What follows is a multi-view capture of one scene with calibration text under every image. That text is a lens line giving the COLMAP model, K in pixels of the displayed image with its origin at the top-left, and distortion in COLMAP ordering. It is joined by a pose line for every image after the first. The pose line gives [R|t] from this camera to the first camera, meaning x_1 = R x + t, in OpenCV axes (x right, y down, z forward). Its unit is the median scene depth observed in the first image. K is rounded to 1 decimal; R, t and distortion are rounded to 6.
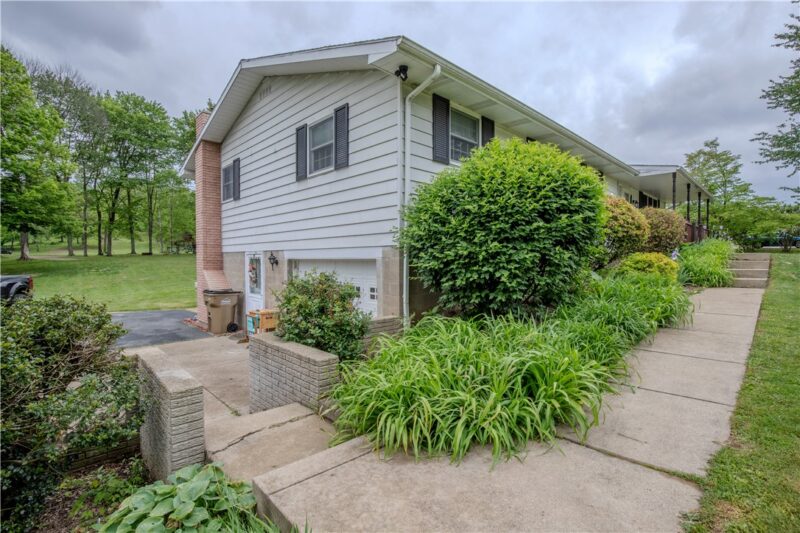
lens RADIAL K [[376.5, 0, 398.7], [0, 376.5, 266.9], [0, 0, 1]] dist [-0.029513, 0.000453]
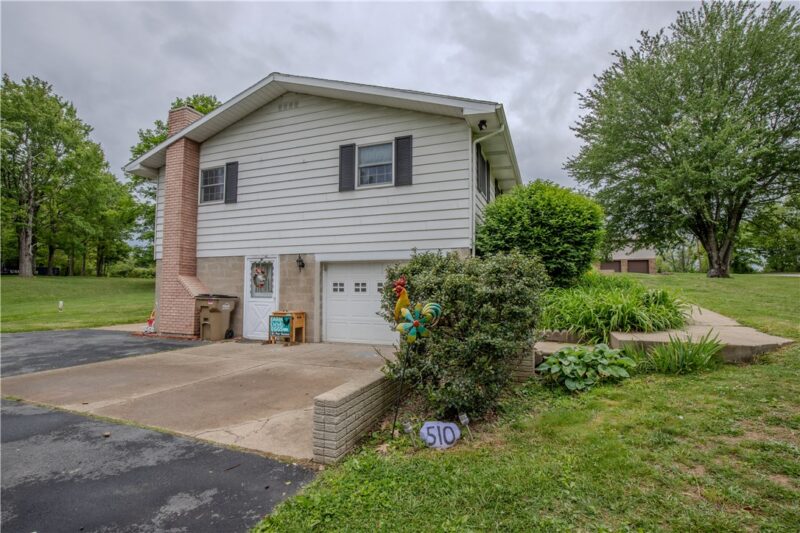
lens RADIAL K [[376.5, 0, 404.0], [0, 376.5, 265.3], [0, 0, 1]] dist [-0.029513, 0.000453]
pose [[0.904147, 0.029696, 0.426187, -0.570243], [0.004988, 0.996779, -0.080037, 0.082547], [-0.427192, 0.074492, 0.901087, -0.077326]]
